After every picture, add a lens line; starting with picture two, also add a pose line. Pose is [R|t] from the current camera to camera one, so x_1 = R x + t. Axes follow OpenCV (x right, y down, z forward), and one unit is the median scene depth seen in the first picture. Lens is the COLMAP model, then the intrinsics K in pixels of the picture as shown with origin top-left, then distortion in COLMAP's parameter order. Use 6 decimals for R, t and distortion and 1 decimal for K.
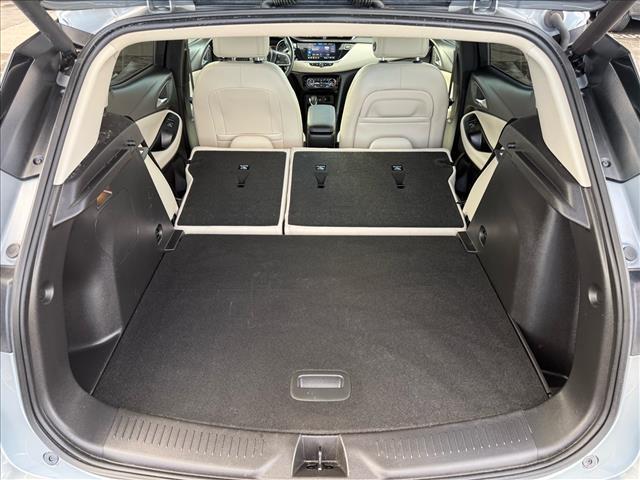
lens RADIAL K [[460.9, 0, 321.9], [0, 460.9, 240.8], [0, 0, 1]] dist [0.032411, -0.036863]
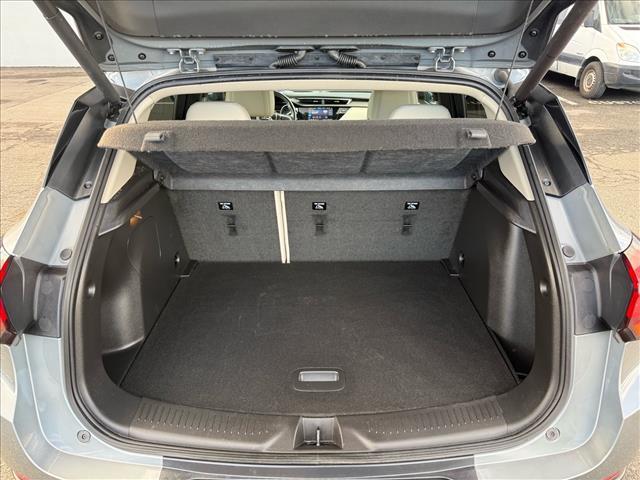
lens RADIAL K [[460.9, 0, 325.5], [0, 460.9, 237.7], [0, 0, 1]] dist [0.032411, -0.036863]
pose [[0.999943, -0.010169, 0.003212, 0.014155], [0.010524, 0.989701, -0.142766, 0.136633], [-0.001727, 0.142791, 0.989751, -0.187195]]
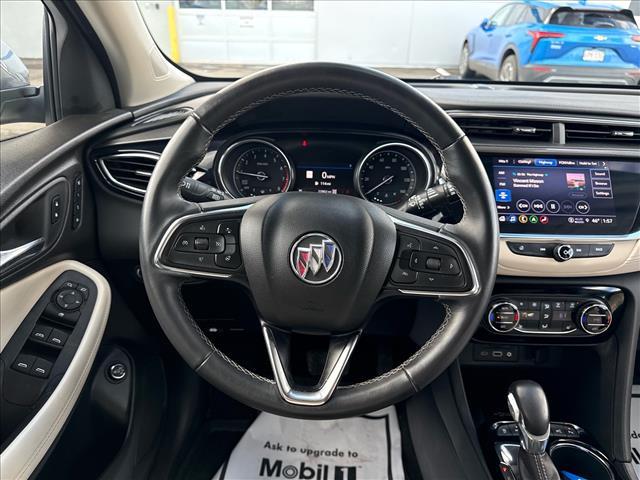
lens RADIAL K [[460.9, 0, 319.7], [0, 460.9, 241.9], [0, 0, 1]] dist [0.032411, -0.036863]
pose [[0.999715, 0.022135, 0.008959, -0.380331], [-0.020660, 0.989890, -0.140325, -1.076357], [-0.011974, 0.140100, 0.990065, 2.376028]]
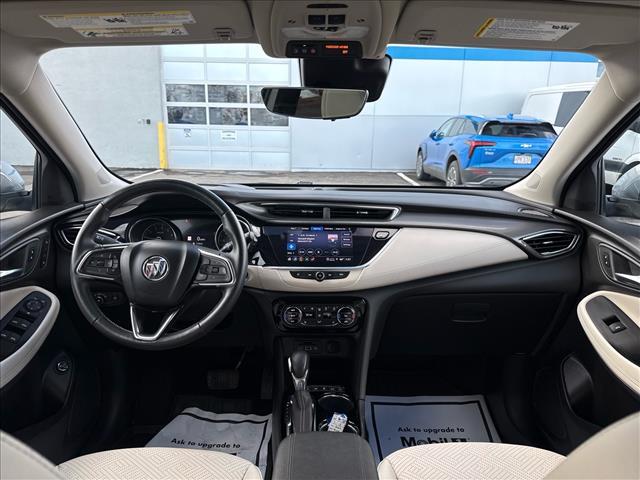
lens RADIAL K [[460.9, 0, 321.5], [0, 460.9, 243.6], [0, 0, 1]] dist [0.032411, -0.036863]
pose [[0.999528, 0.008442, 0.029546, -0.037050], [0.002032, 0.941254, -0.337692, -0.828425], [-0.030661, 0.337593, 0.940793, 1.865417]]
